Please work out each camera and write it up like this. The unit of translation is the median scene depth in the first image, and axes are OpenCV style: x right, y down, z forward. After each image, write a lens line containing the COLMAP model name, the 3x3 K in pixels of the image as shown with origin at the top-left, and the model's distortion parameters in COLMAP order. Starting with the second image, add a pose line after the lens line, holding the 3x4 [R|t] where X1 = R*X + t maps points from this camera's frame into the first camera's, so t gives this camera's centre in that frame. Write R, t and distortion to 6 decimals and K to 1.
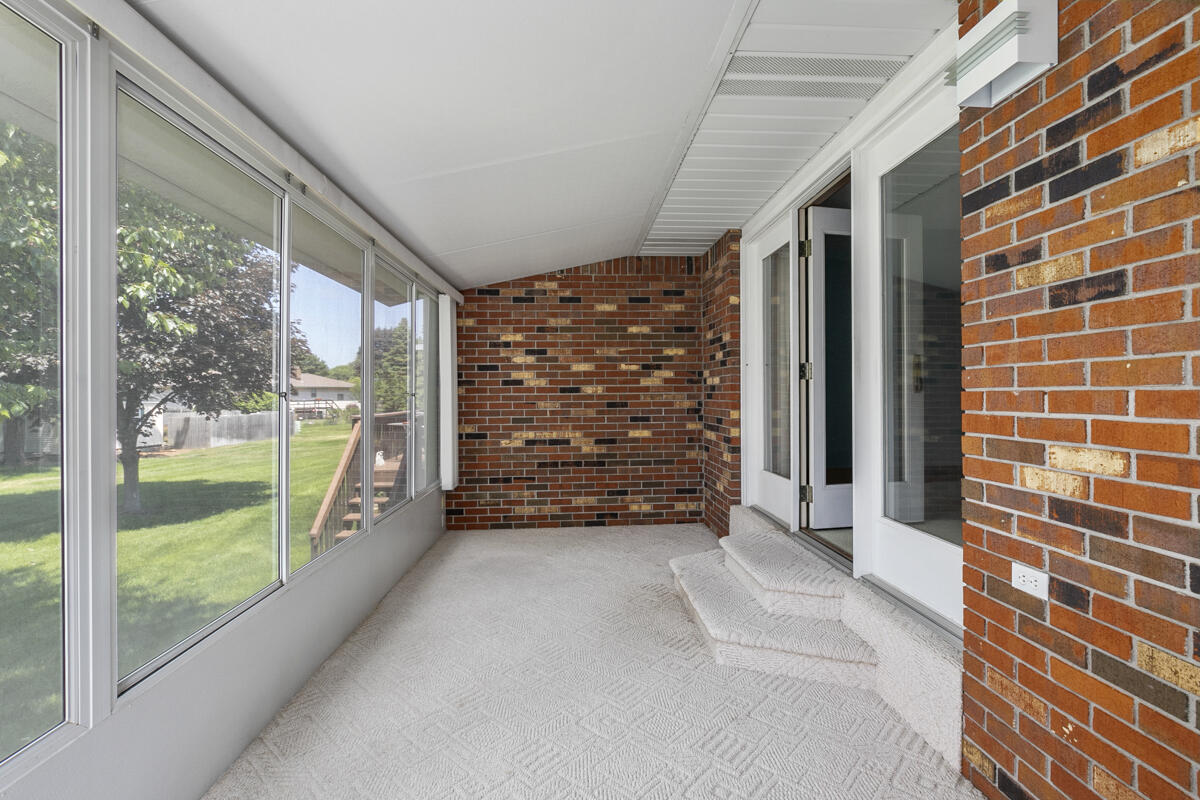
lens RADIAL K [[555.2, 0, 600.0], [0, 555.2, 400.0], [0, 0, 1]] dist [0.000416, 0.000064]
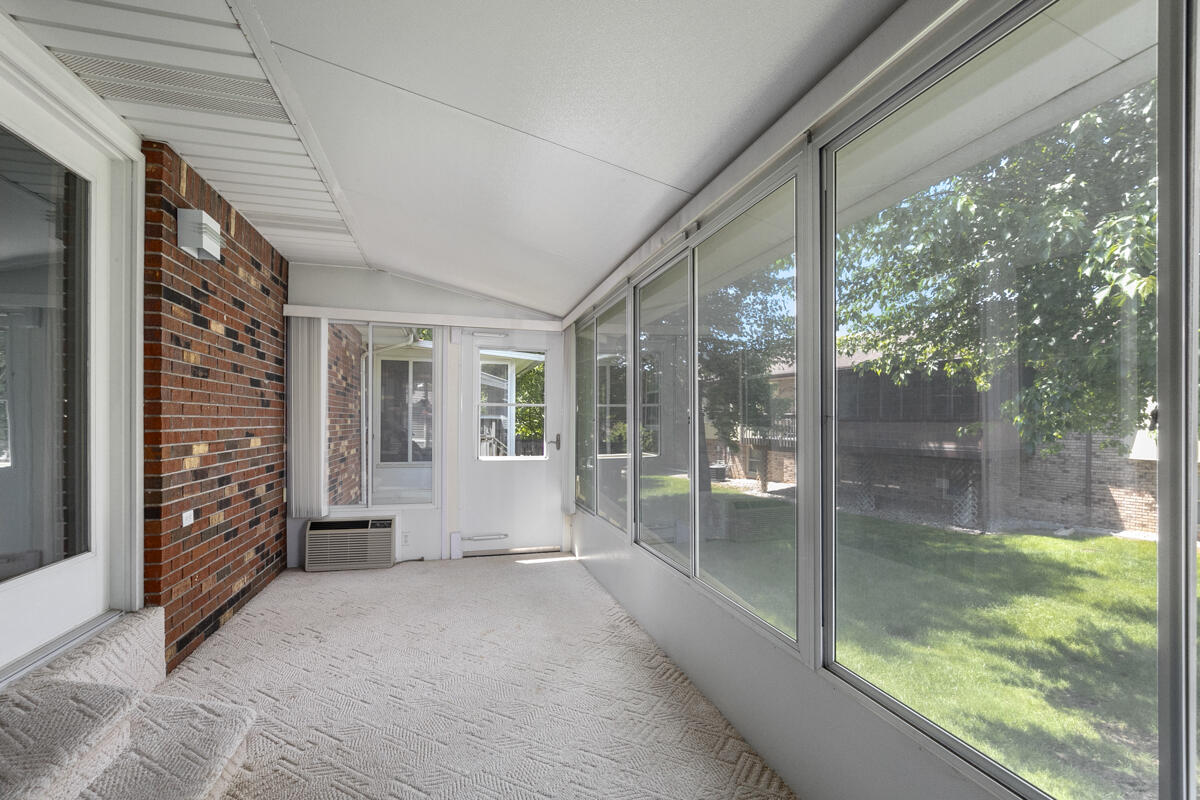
lens RADIAL K [[555.2, 0, 600.0], [0, 555.2, 400.0], [0, 0, 1]] dist [0.000416, 0.000064]
pose [[-0.979682, 0.001546, -0.200550, -0.217987], [0.005832, 0.999767, -0.020781, -0.027877], [0.200471, -0.021529, -0.979463, 3.126472]]
